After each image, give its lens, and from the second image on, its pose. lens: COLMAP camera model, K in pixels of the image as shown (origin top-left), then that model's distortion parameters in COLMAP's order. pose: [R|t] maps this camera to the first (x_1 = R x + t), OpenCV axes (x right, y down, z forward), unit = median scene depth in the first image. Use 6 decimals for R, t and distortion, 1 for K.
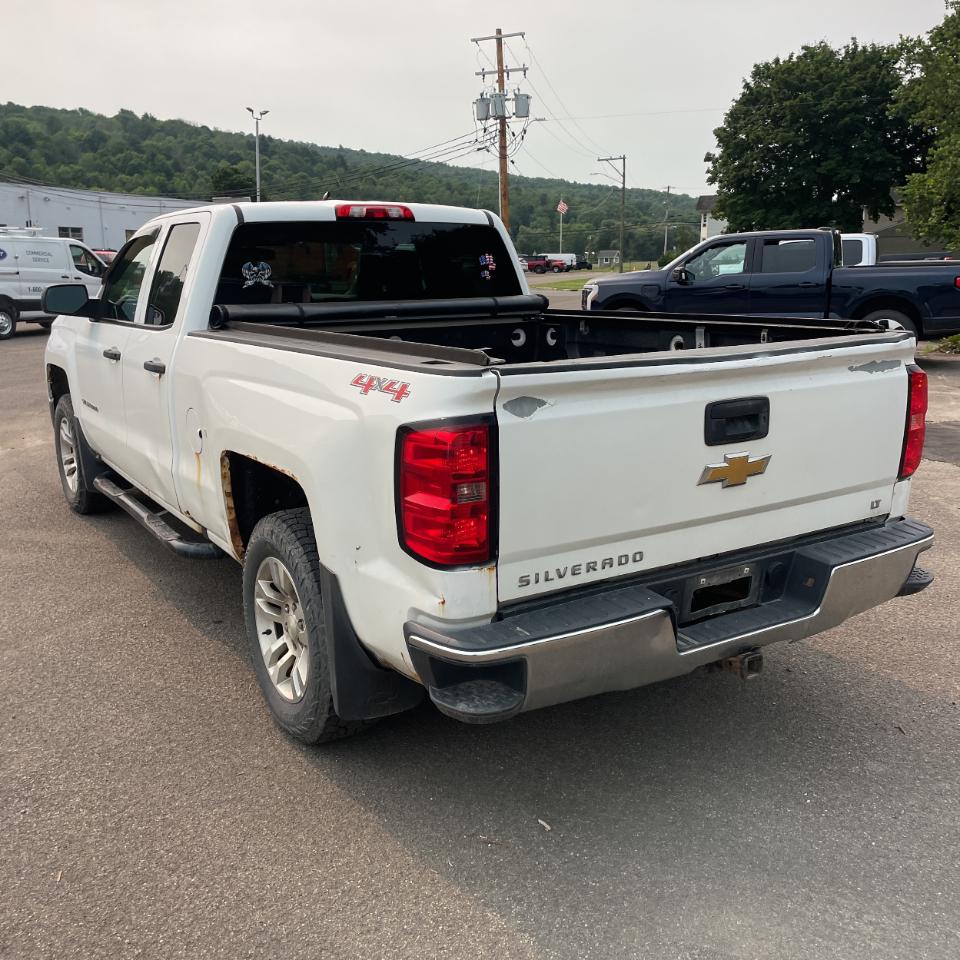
lens RADIAL K [[966.7, 0, 474.1], [0, 966.7, 461.0], [0, 0, 1]] dist [0.105841, -0.134862]
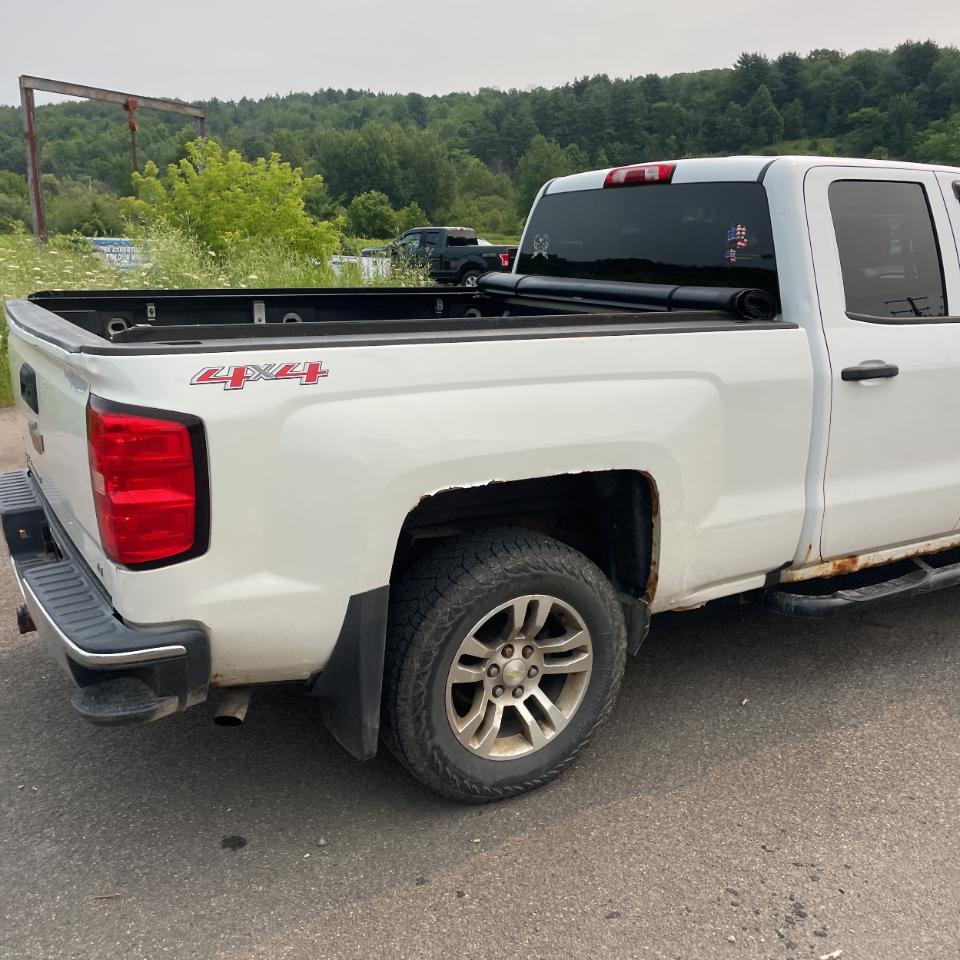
lens RADIAL K [[971.2, 0, 481.1], [0, 971.2, 481.7], [0, 0, 1]] dist [0.092775, -0.118973]
pose [[-0.019337, 0.257476, -0.966091, 1.034687], [-0.209692, 0.943737, 0.255716, -0.253191], [0.977576, 0.207526, 0.035742, 1.167189]]
